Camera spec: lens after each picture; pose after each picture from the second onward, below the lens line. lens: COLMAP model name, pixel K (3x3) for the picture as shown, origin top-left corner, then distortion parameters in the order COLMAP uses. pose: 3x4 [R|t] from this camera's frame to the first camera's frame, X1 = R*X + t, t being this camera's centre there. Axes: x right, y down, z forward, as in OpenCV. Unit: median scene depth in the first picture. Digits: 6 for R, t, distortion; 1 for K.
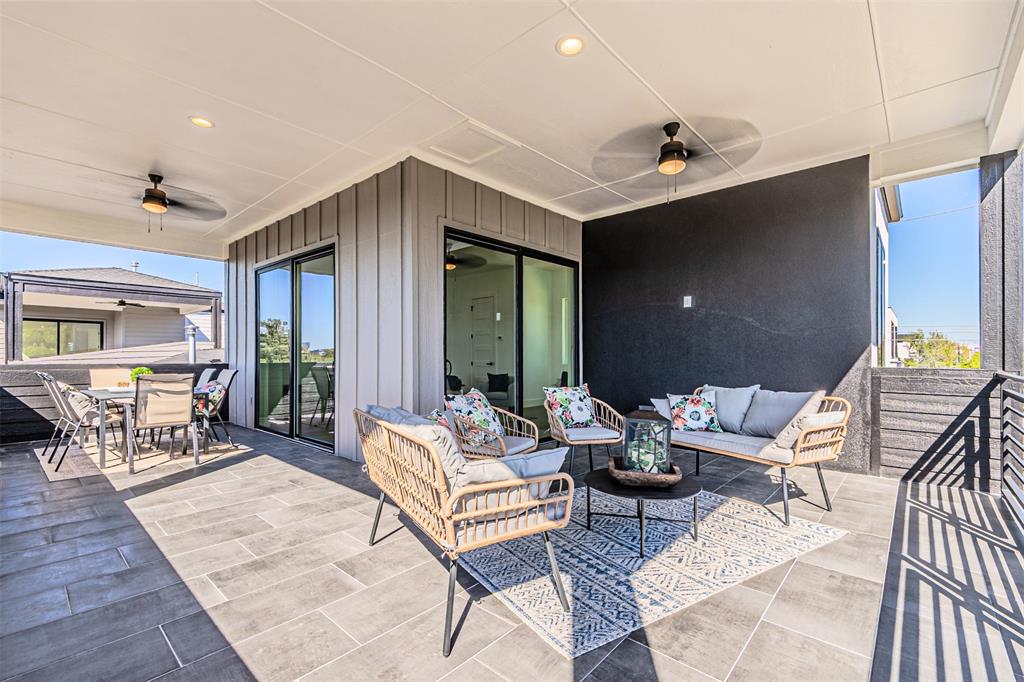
lens RADIAL K [[447.5, 0, 493.7], [0, 447.5, 355.0], [0, 0, 1]] dist [0.007227, -0.002671]
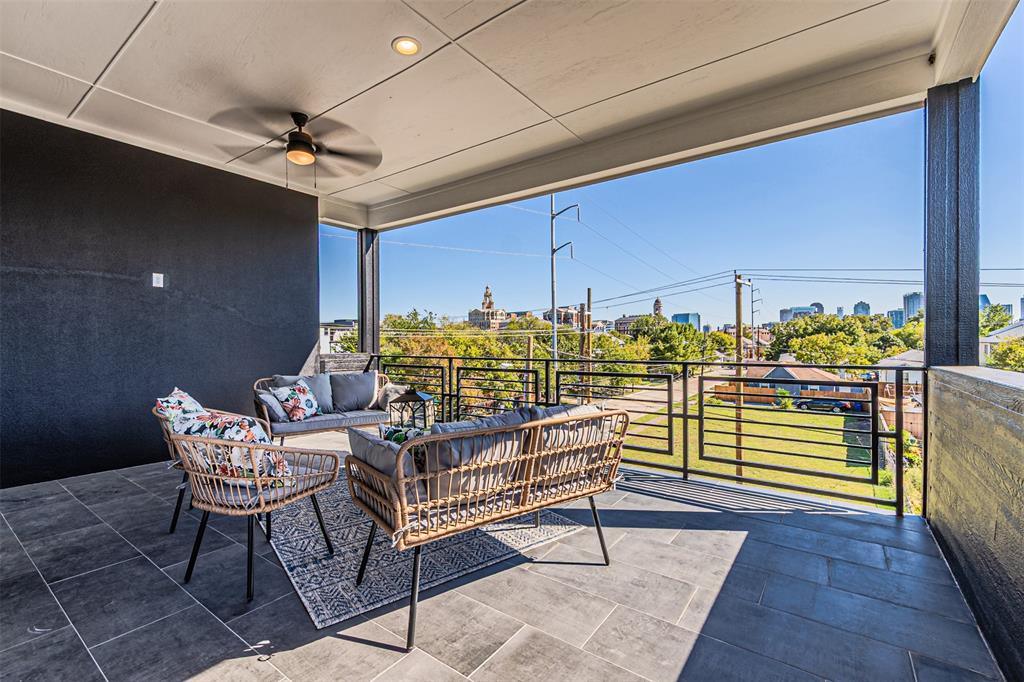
lens RADIAL K [[447.5, 0, 512.4], [0, 447.5, 343.2], [0, 0, 1]] dist [0.007227, -0.002671]
pose [[-0.121009, -0.000789, 0.992651, -0.551677], [-0.000668, 1.000000, 0.000713, -0.006445], [-0.992651, -0.000577, -0.121009, 0.556872]]
